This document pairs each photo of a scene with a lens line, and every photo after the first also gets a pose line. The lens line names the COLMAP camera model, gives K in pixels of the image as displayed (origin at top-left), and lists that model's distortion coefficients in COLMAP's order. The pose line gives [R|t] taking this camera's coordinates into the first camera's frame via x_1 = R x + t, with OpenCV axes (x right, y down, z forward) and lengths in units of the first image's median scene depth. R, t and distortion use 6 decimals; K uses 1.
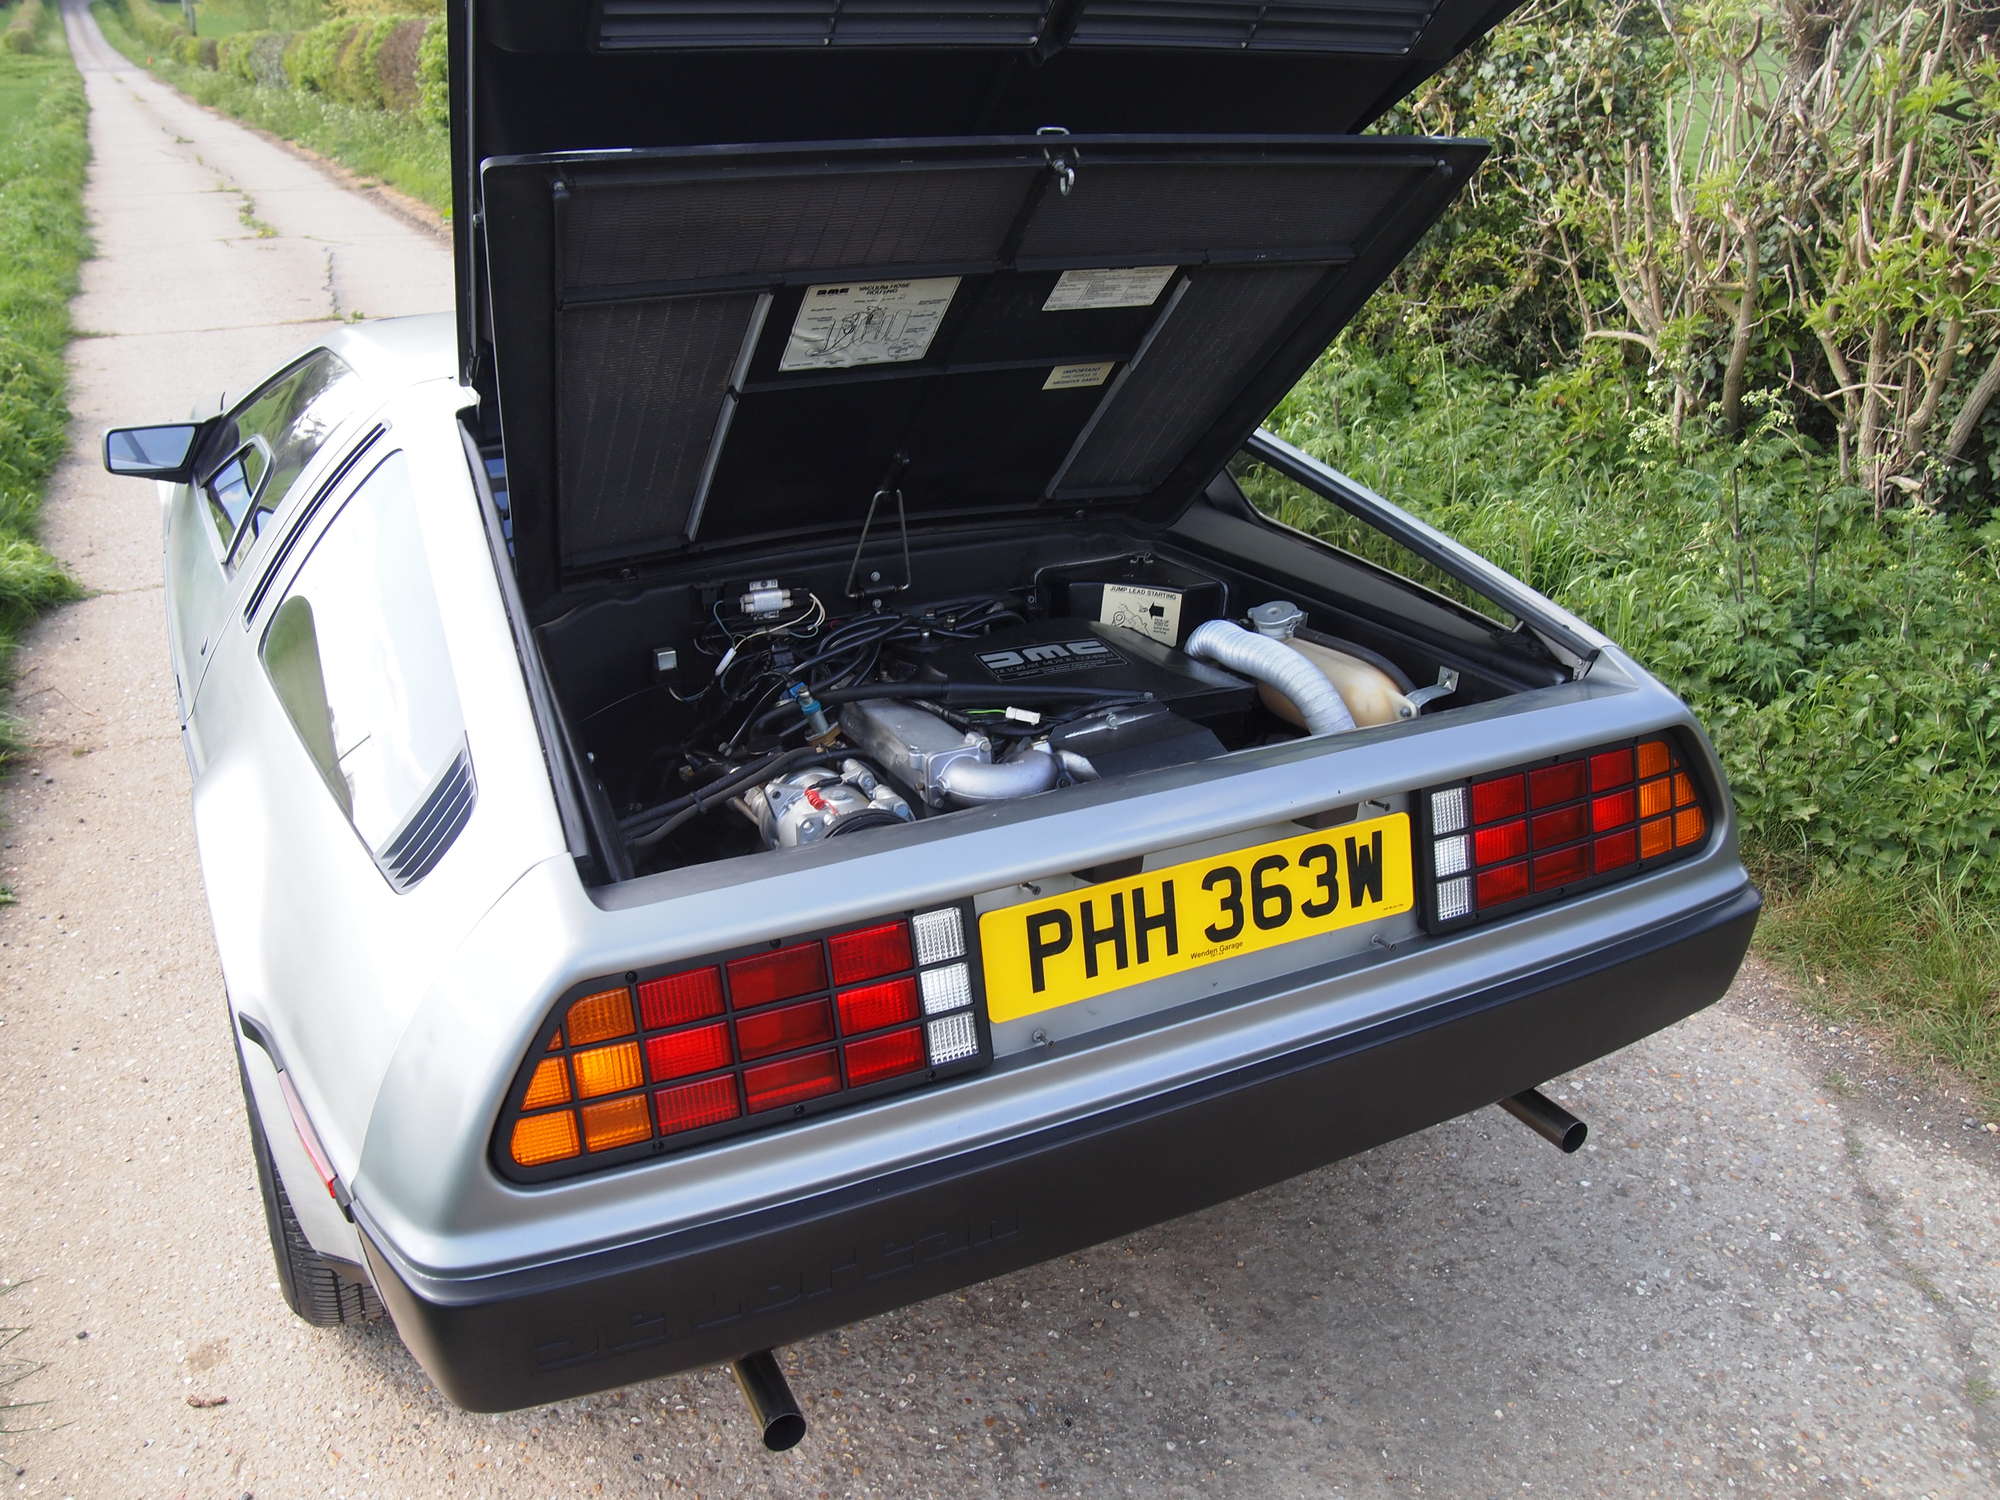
lens RADIAL K [[1597.2, 0, 985.3], [0, 1597.2, 759.0], [0, 0, 1]] dist [-0.059926, 0.008462]
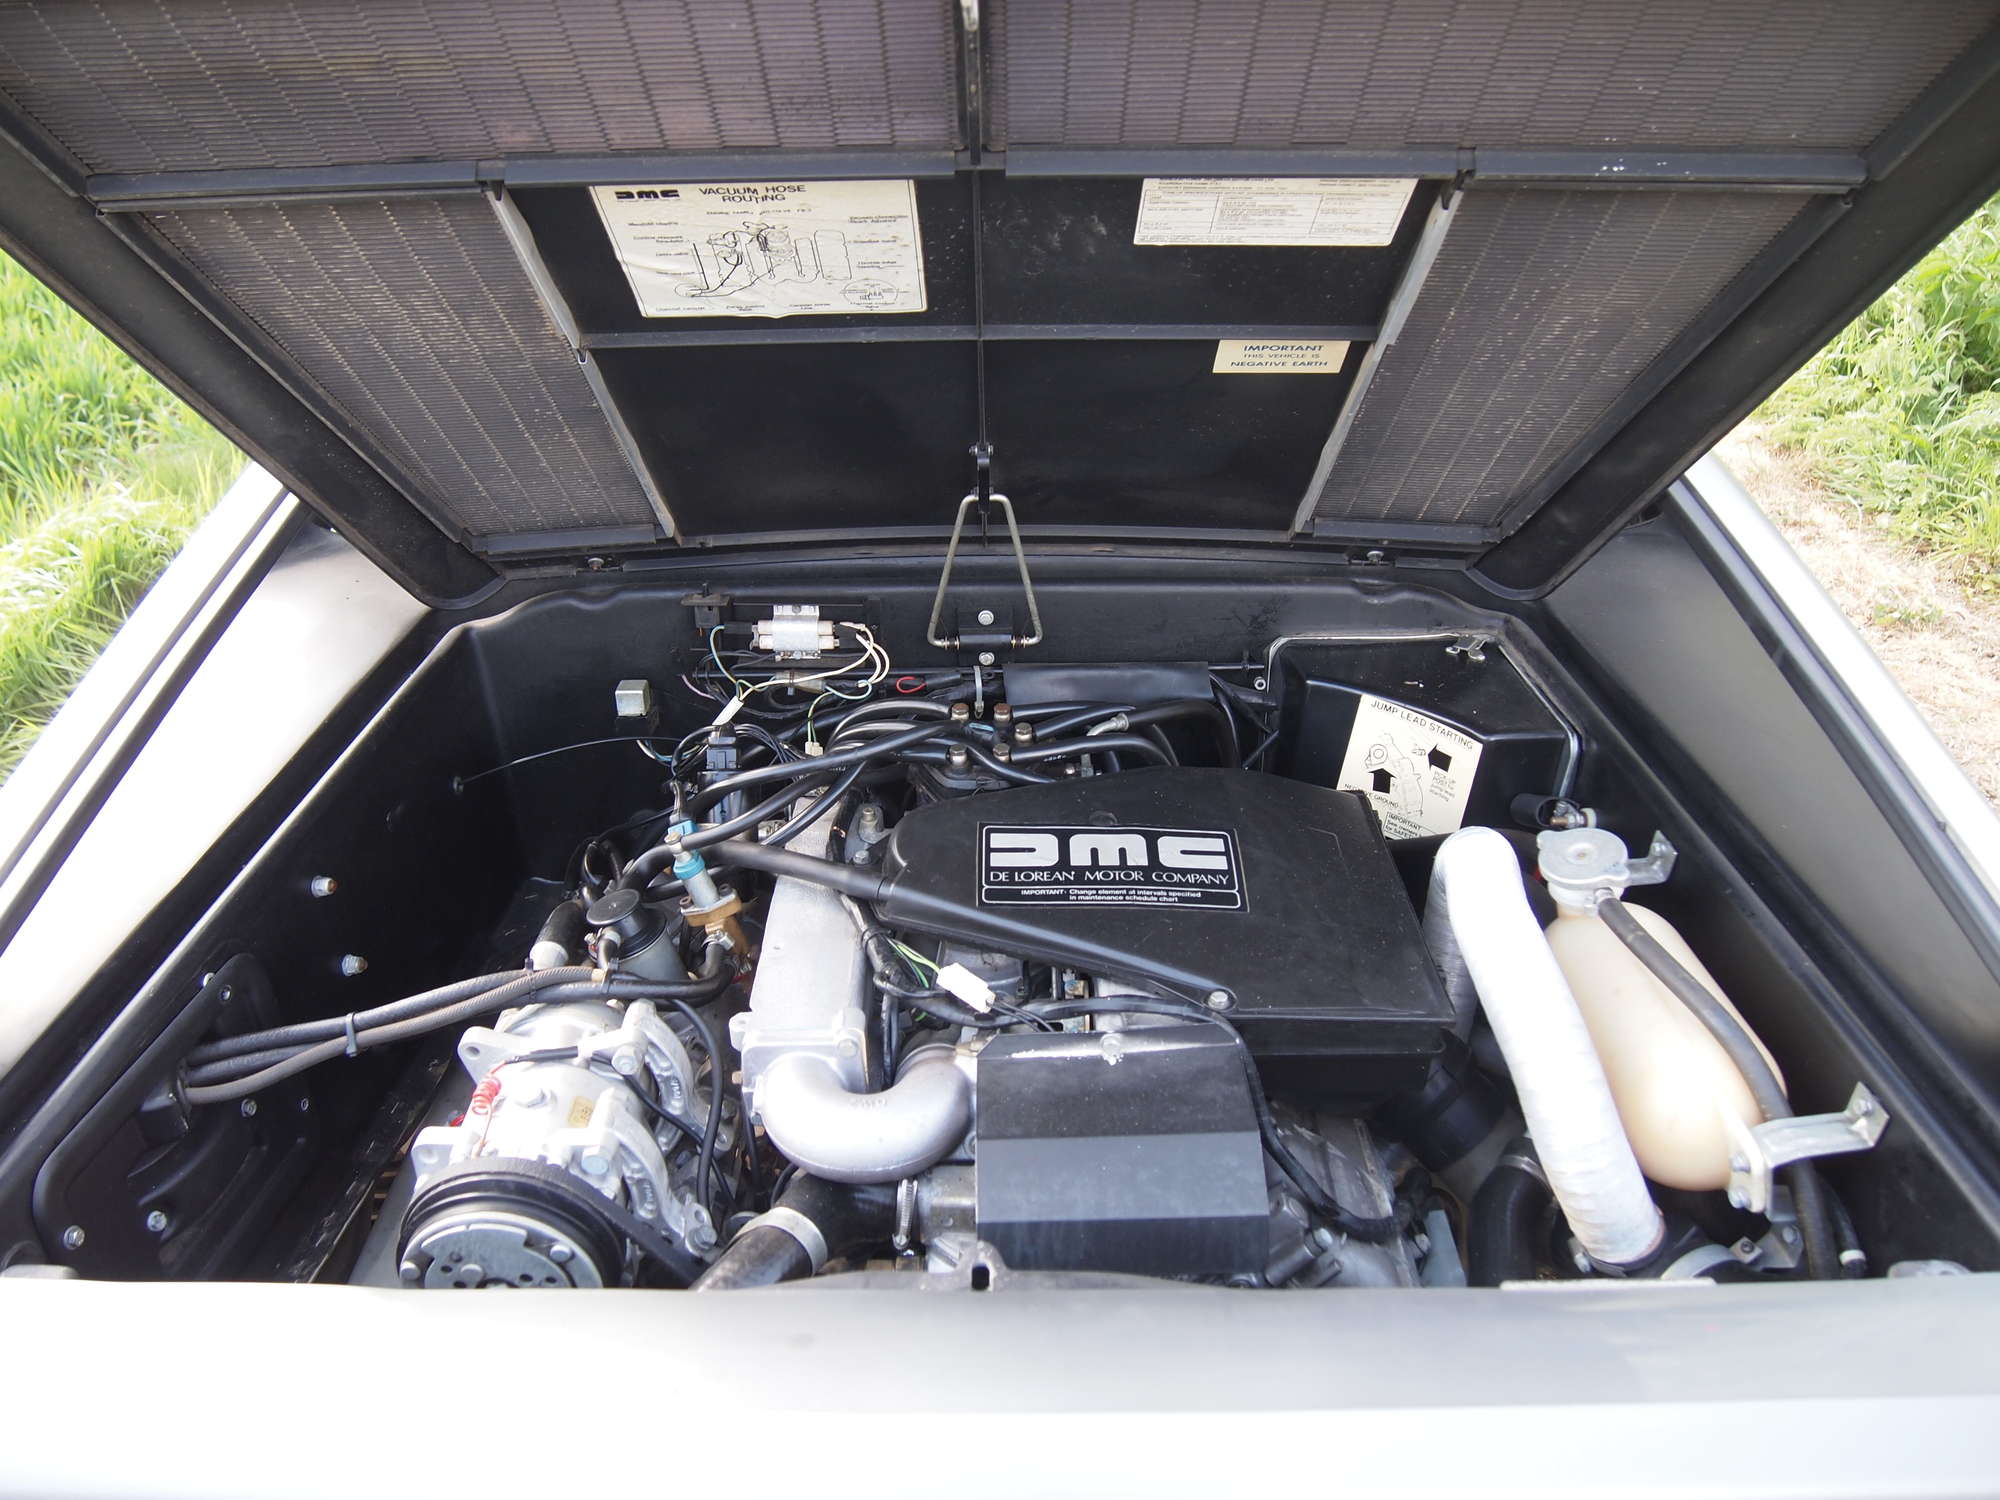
lens RADIAL K [[1597.2, 0, 1002.9], [0, 1597.2, 742.6], [0, 0, 1]] dist [-0.059926, 0.008462]
pose [[0.891408, 0.221205, -0.395552, 0.213791], [-0.168388, 0.971969, 0.164079, -0.184759], [0.420759, -0.079655, 0.903669, 0.462469]]
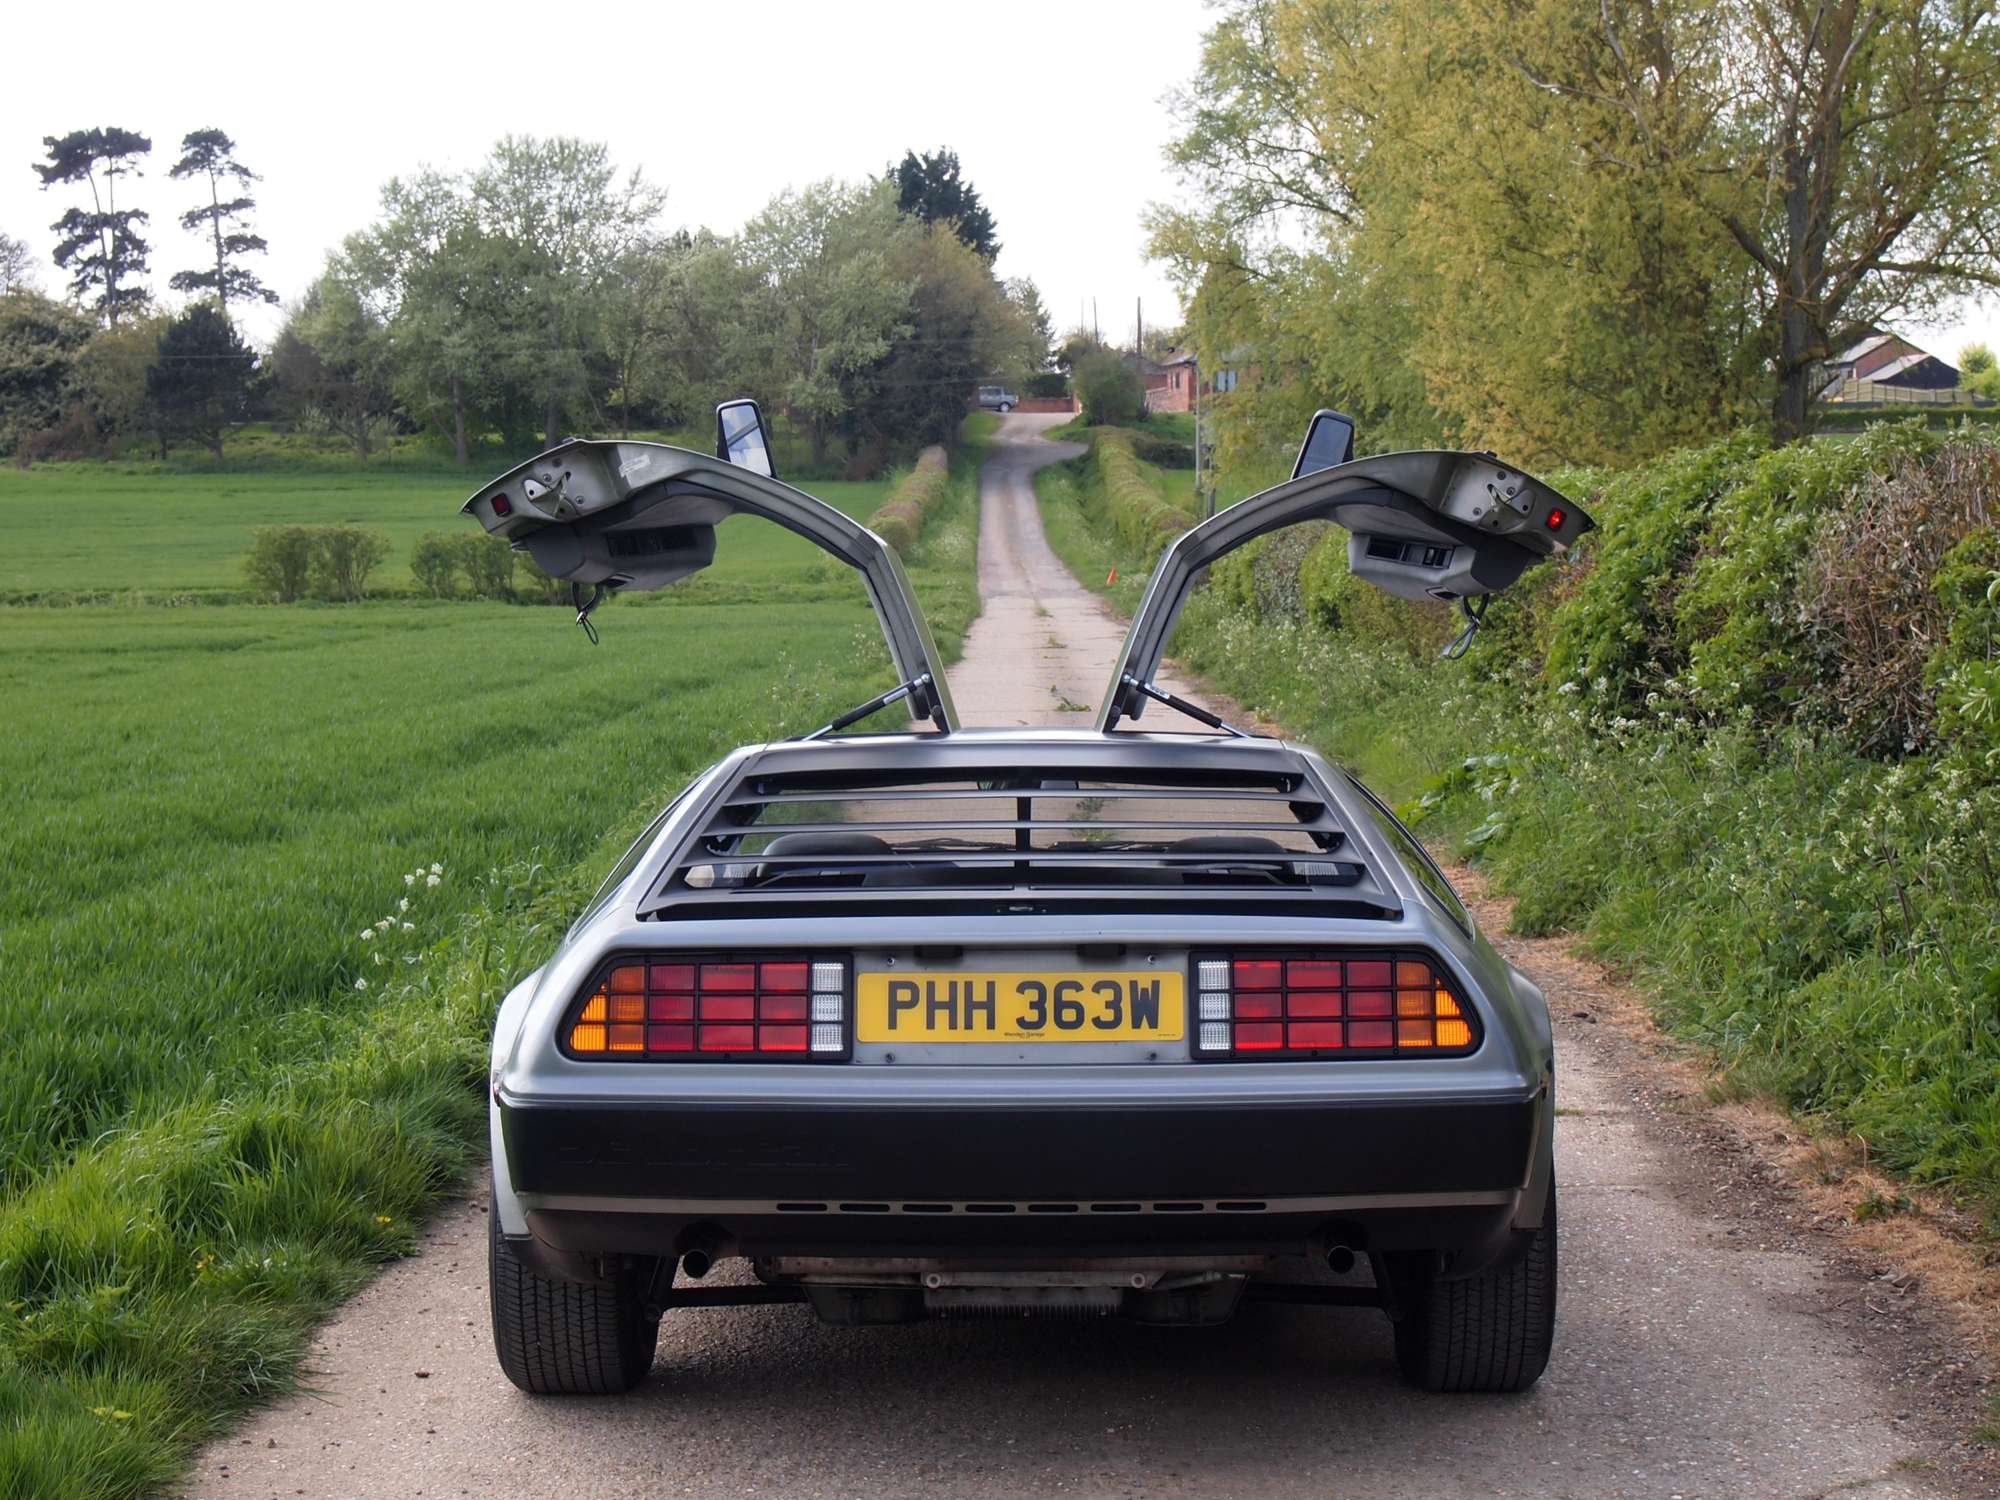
lens RADIAL K [[3598.2, 0, 1003.4], [0, 3598.2, 750.7], [0, 0, 1]] dist [0.040759, 0.000000]
pose [[0.891985, 0.008935, -0.451977, 1.595999], [-0.170994, 0.932191, -0.319032, 0.919144], [0.418478, 0.361857, 0.833028, -1.889906]]
